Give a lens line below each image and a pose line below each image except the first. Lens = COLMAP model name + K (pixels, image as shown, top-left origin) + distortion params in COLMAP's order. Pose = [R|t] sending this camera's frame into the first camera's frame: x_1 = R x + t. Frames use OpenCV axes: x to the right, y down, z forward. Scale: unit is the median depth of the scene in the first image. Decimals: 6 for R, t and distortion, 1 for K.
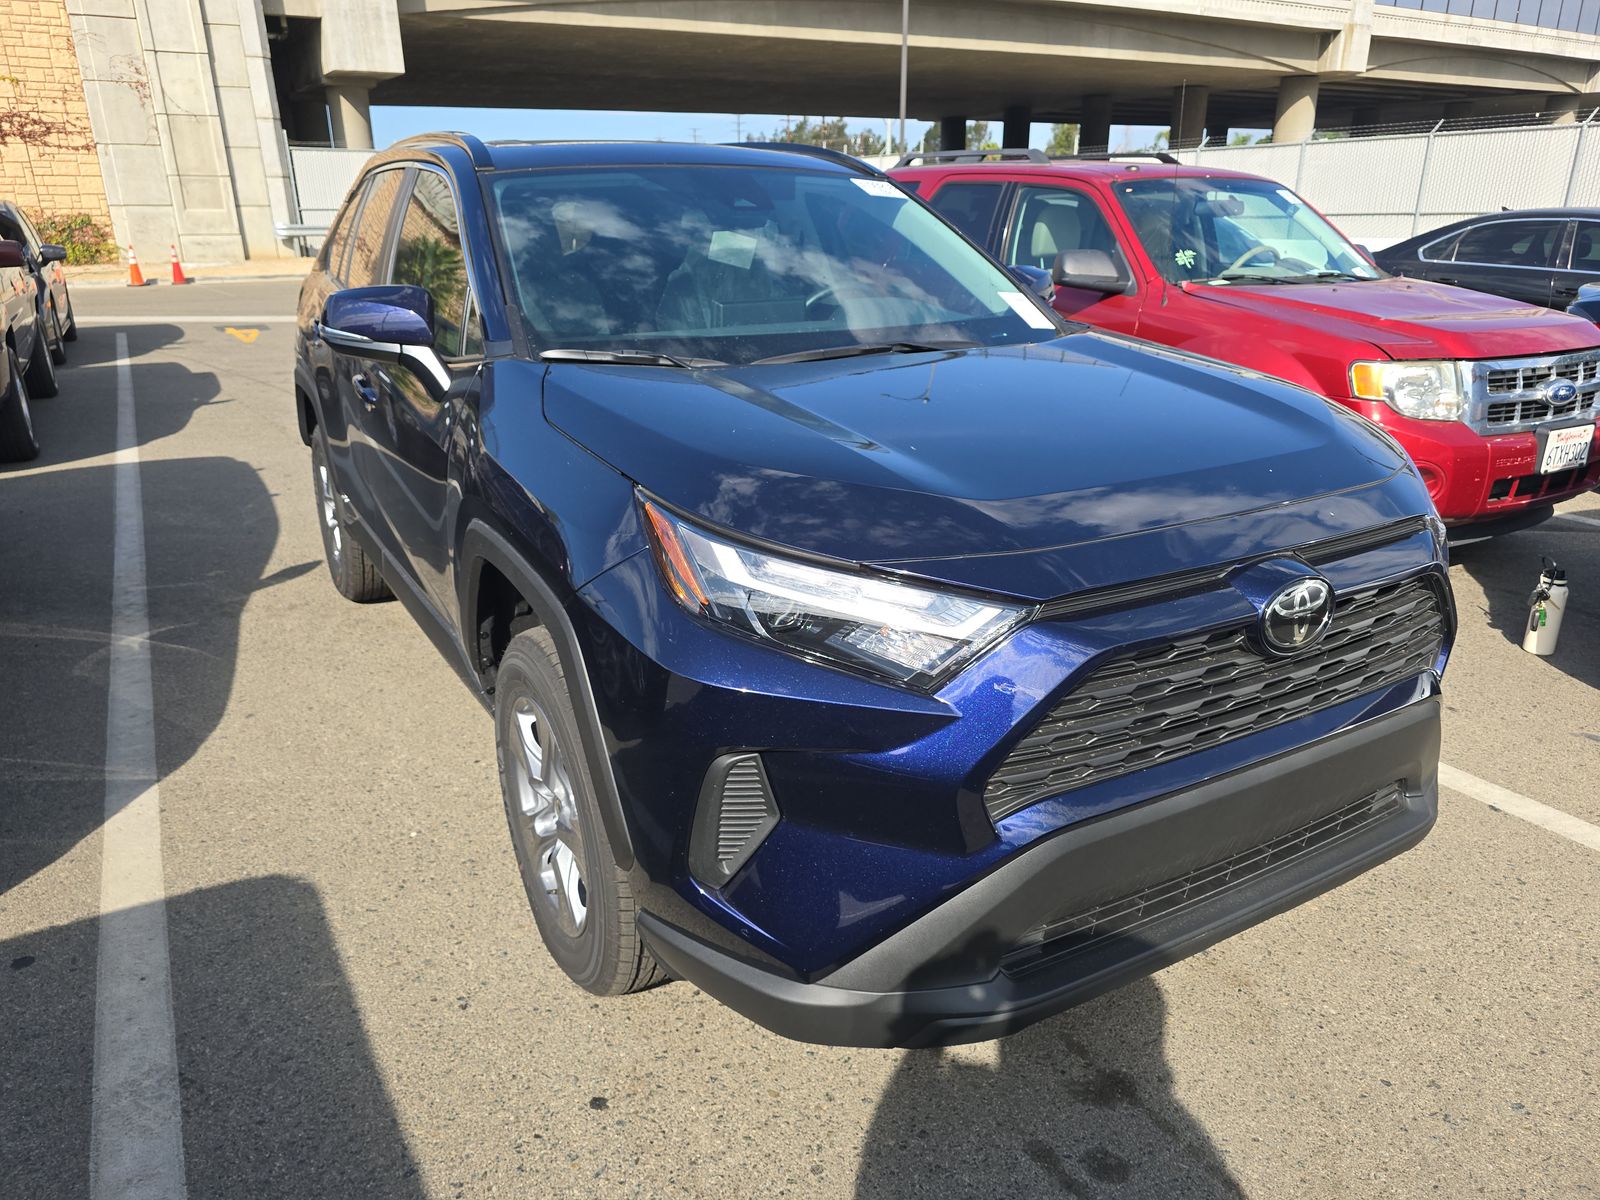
lens RADIAL K [[1083.5, 0, 804.1], [0, 1083.5, 600.0], [0, 0, 1]] dist [0.033726, -0.026992]
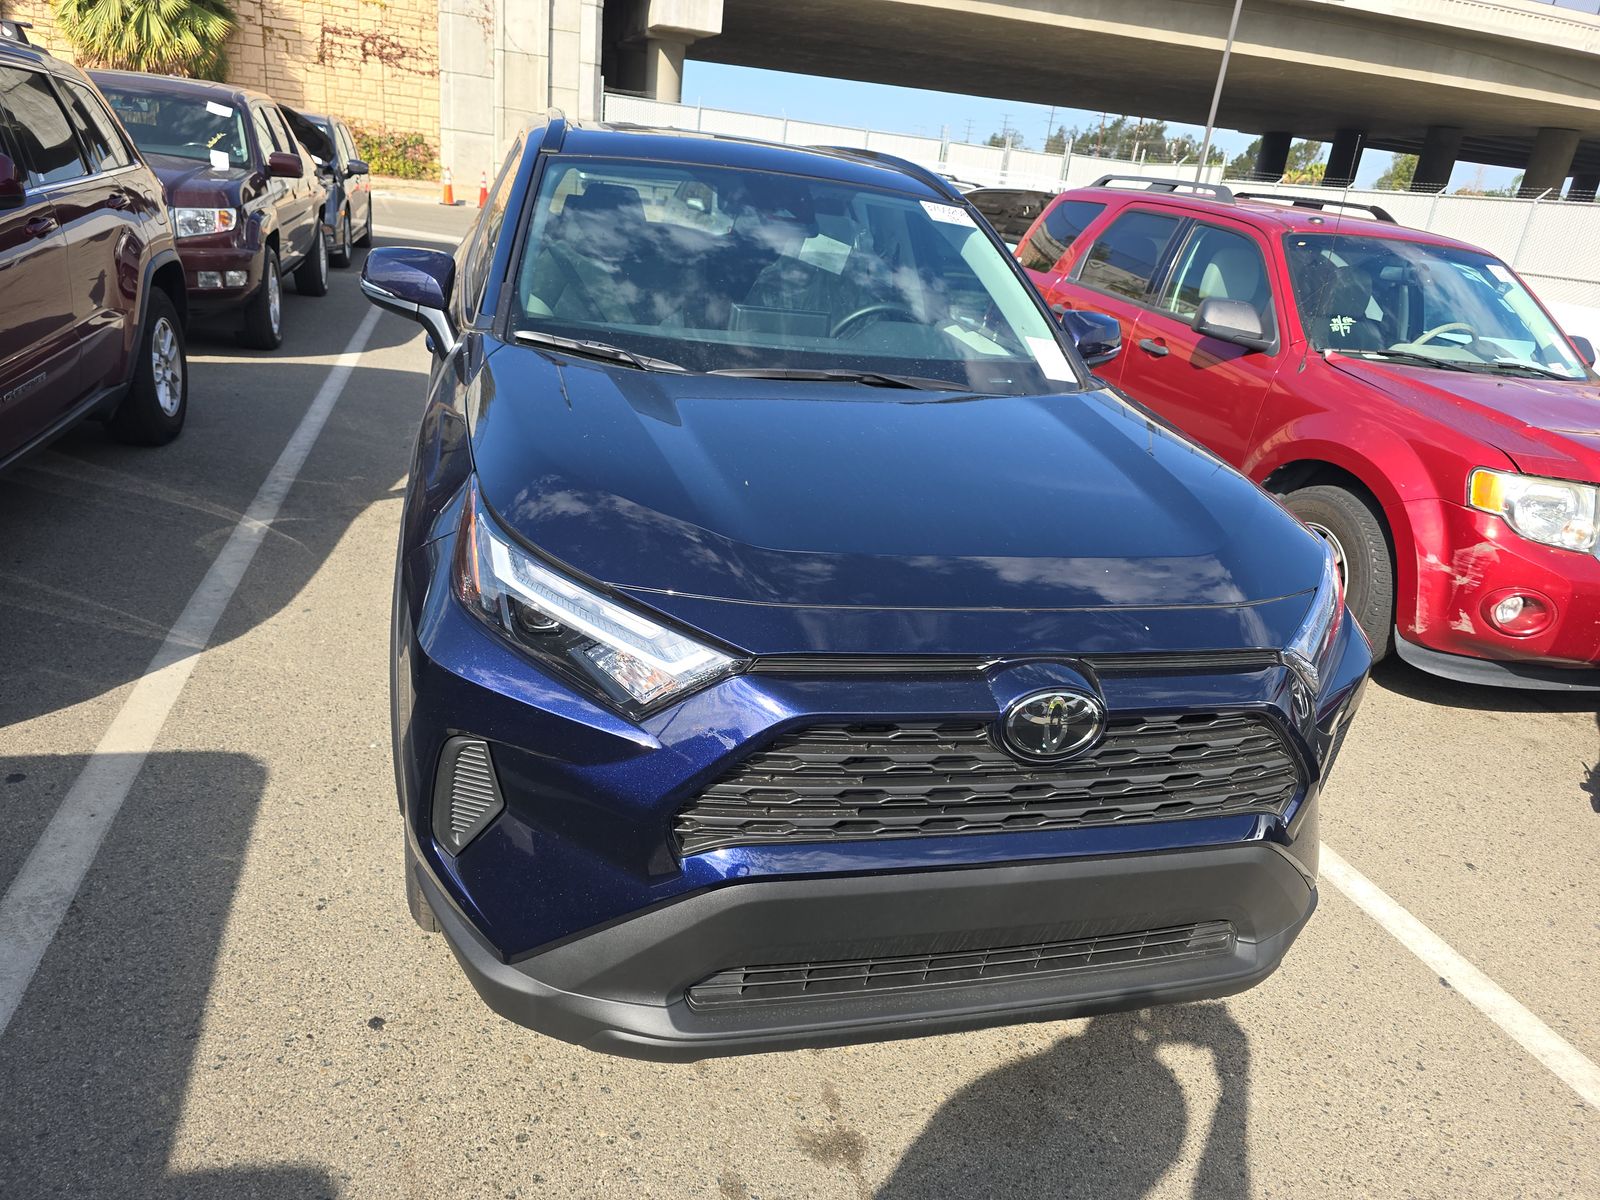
lens RADIAL K [[1083.5, 0, 807.9], [0, 1083.5, 597.4], [0, 0, 1]] dist [0.033726, -0.026992]
pose [[0.961858, 0.195263, -0.191577, 0.152522], [-0.192865, 0.980727, 0.031270, -0.031588], [0.193991, 0.006871, 0.980979, 0.004550]]
